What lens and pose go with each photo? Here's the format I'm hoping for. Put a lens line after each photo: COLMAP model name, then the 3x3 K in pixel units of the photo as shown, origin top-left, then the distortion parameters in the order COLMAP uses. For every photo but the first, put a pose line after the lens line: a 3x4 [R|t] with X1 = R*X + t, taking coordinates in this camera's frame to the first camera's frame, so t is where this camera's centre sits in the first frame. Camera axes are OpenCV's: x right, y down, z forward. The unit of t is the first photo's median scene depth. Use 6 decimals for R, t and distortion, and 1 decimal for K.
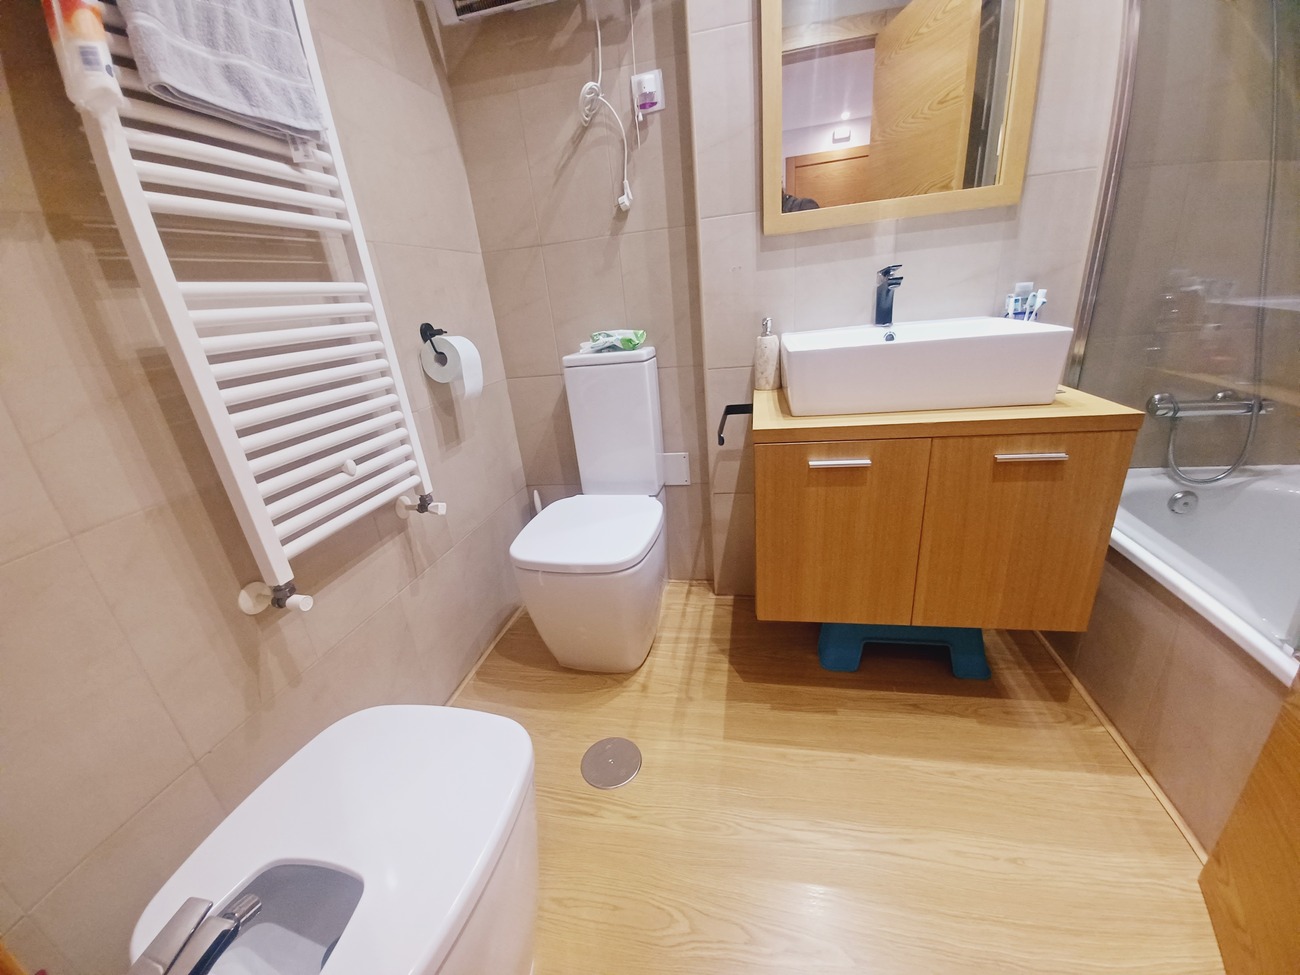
lens RADIAL K [[516.5, 0, 650.0], [0, 516.5, 497.1], [0, 0, 1]] dist [0.012302, -0.015519]
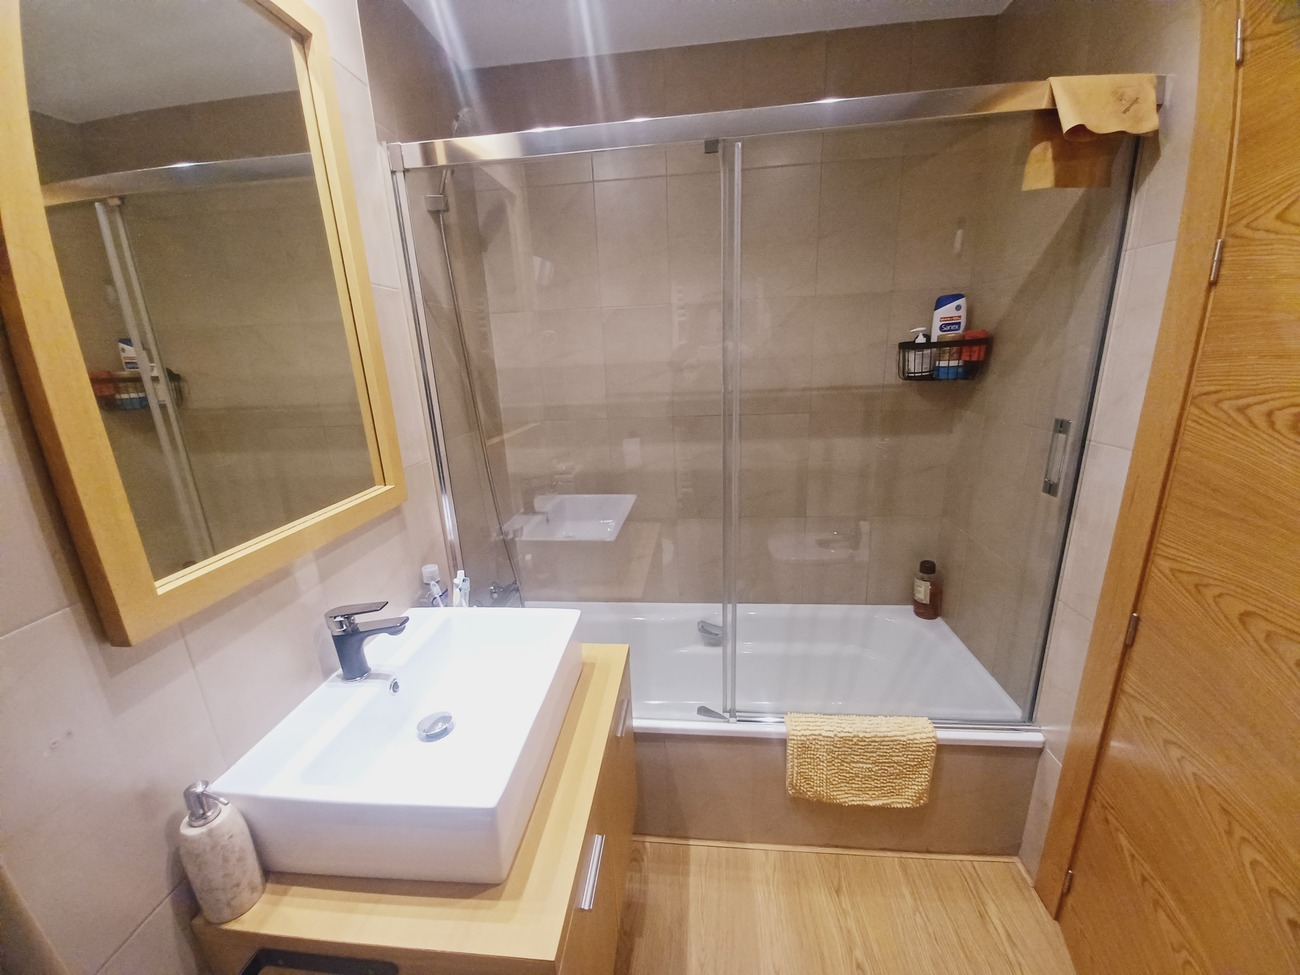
lens RADIAL K [[516.5, 0, 650.0], [0, 516.5, 497.1], [0, 0, 1]] dist [0.012302, -0.015519]
pose [[-0.110491, -0.179352, 0.977560, -0.281670], [0.407196, 0.889073, 0.209142, -0.678966], [-0.906633, 0.421167, -0.025203, 0.722468]]
